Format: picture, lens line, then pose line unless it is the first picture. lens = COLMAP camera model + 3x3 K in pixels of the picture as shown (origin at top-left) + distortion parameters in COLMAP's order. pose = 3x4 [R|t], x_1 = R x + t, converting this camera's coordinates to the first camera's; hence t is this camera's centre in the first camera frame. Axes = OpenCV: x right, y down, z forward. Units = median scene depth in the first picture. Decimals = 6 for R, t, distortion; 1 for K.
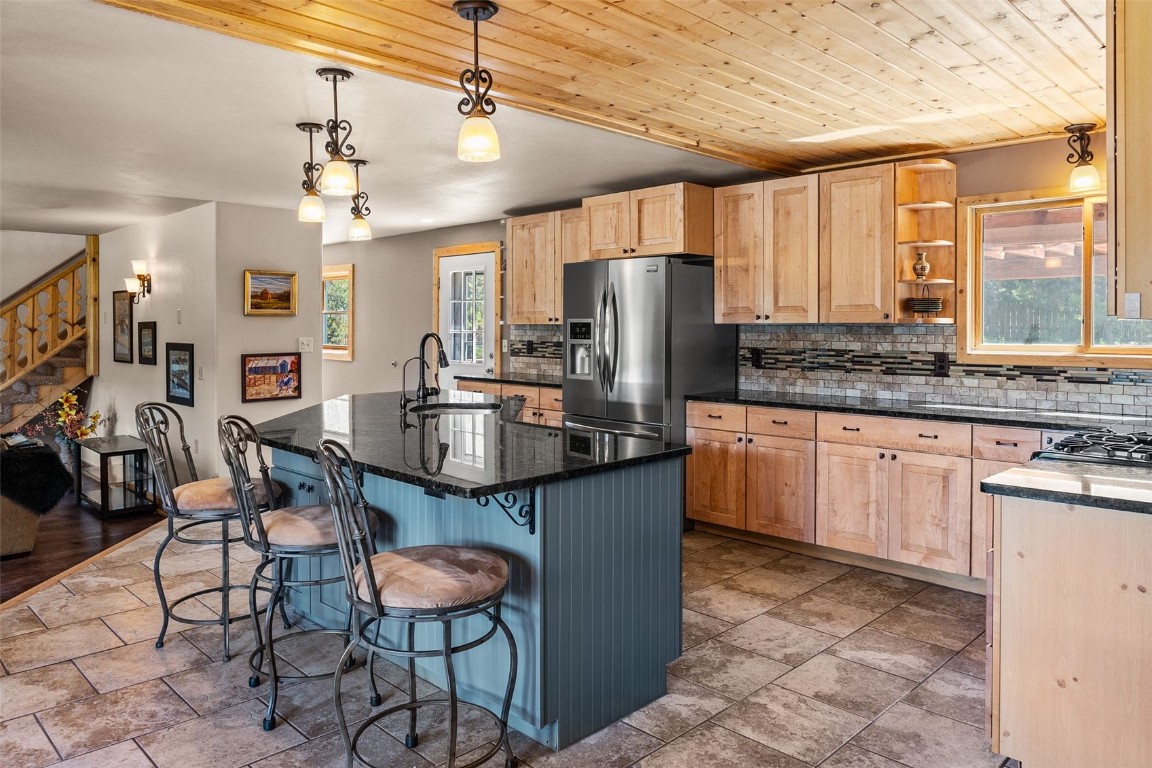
lens RADIAL K [[782.8, 0, 571.1], [0, 782.8, 340.5], [0, 0, 1]] dist [-0.019190, 0.001297]
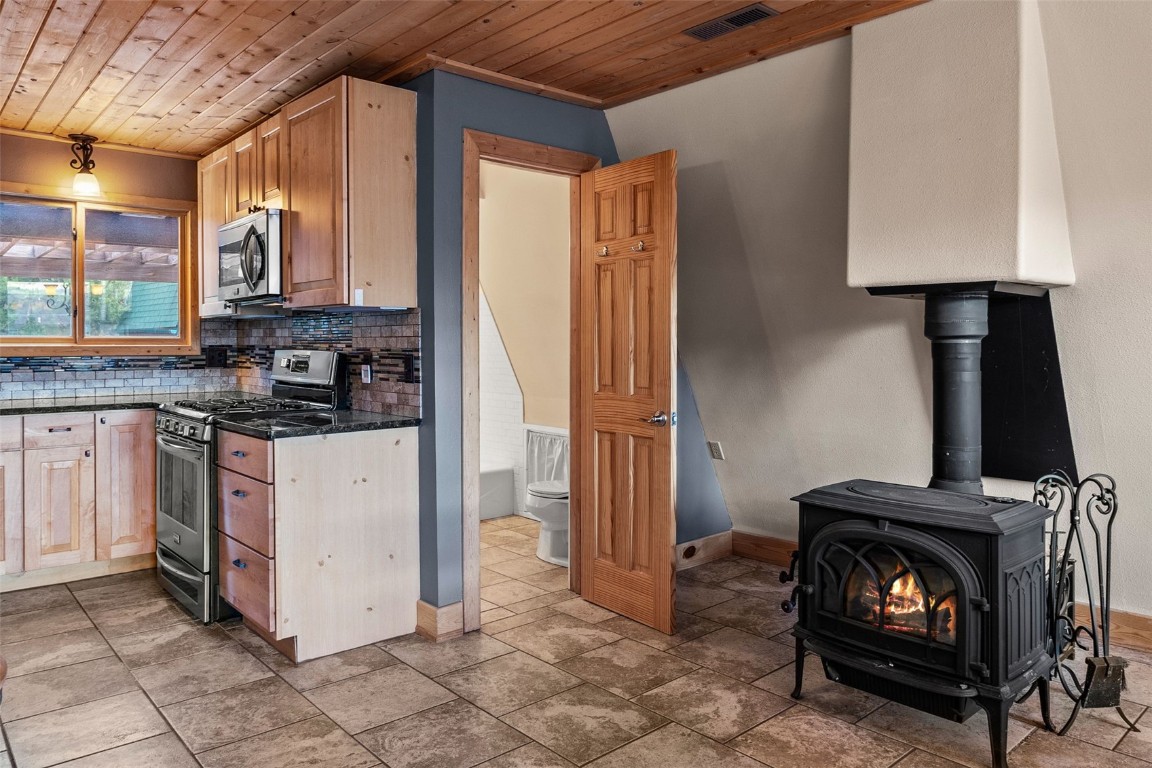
lens RADIAL K [[782.8, 0, 582.3], [0, 782.8, 347.1], [0, 0, 1]] dist [-0.019190, 0.001297]
pose [[0.061959, -0.006611, 0.998057, -0.320901], [0.014786, 0.999874, 0.005705, 0.020785], [-0.997969, 0.014404, 0.062049, 0.185090]]
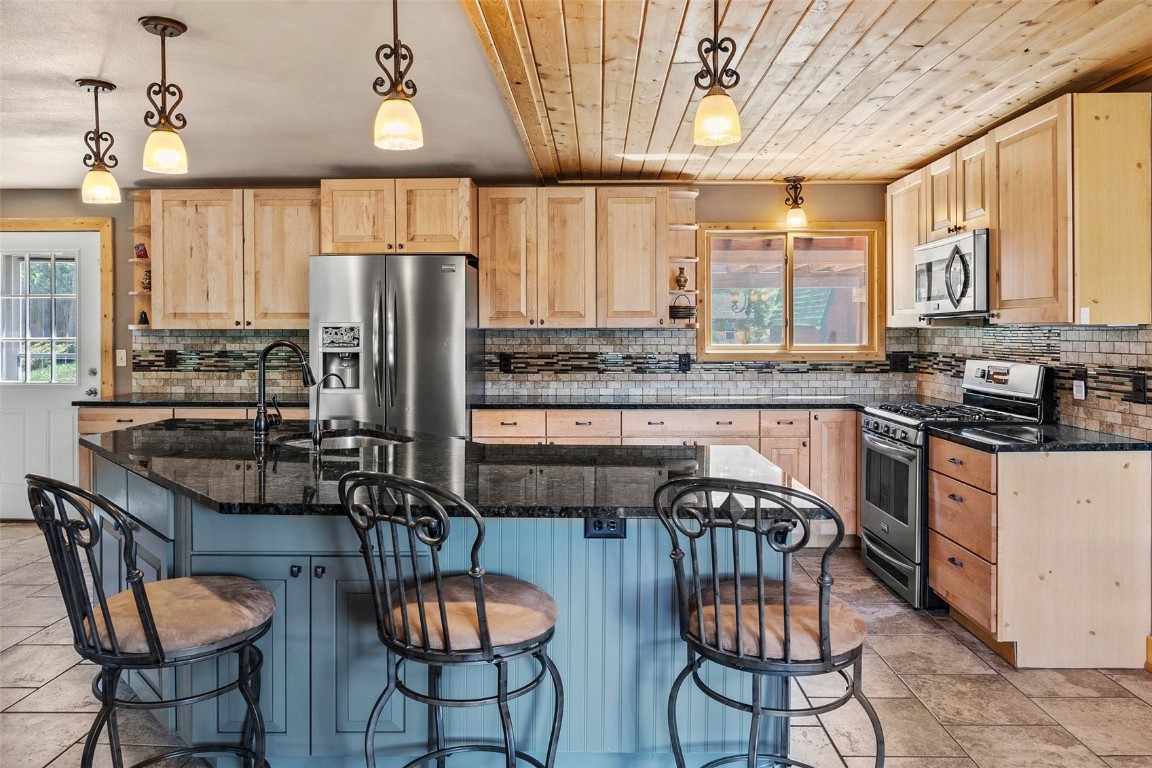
lens RADIAL K [[782.8, 0, 584.7], [0, 782.8, 344.5], [0, 0, 1]] dist [-0.019190, 0.001297]
pose [[0.726028, -0.013843, 0.687525, -0.415871], [0.015067, 0.999878, 0.004221, -0.003889], [-0.687500, 0.007295, 0.726148, 0.228087]]
